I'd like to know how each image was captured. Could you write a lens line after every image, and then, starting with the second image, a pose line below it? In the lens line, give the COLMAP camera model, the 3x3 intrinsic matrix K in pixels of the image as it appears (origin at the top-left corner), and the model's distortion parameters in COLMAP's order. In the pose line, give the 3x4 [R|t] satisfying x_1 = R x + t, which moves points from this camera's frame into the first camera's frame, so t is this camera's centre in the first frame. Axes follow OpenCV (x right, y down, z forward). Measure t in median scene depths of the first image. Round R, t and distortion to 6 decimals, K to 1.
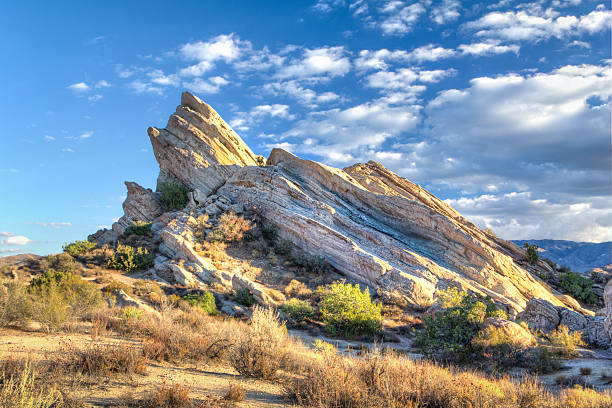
lens RADIAL K [[642.4, 0, 306.0], [0, 642.4, 204.0], [0, 0, 1]] dist [-0.002706, 0.035633]
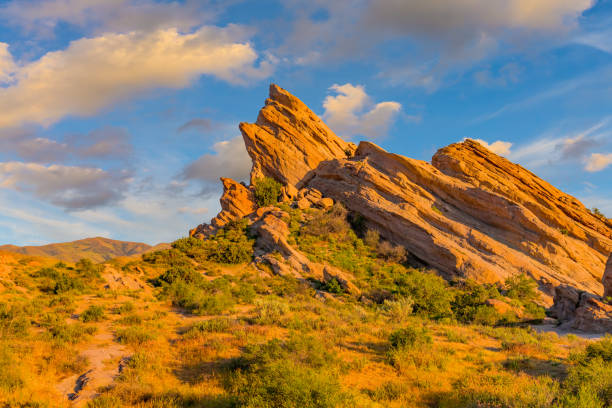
lens RADIAL K [[759.2, 0, 307.4], [0, 759.2, 210.8], [0, 0, 1]] dist [0.022146, 0.074157]
pose [[0.989437, -0.031424, -0.141520, 0.037876], [0.038234, 0.998225, 0.045656, -0.038690], [0.139834, -0.050585, 0.988882, -0.249552]]
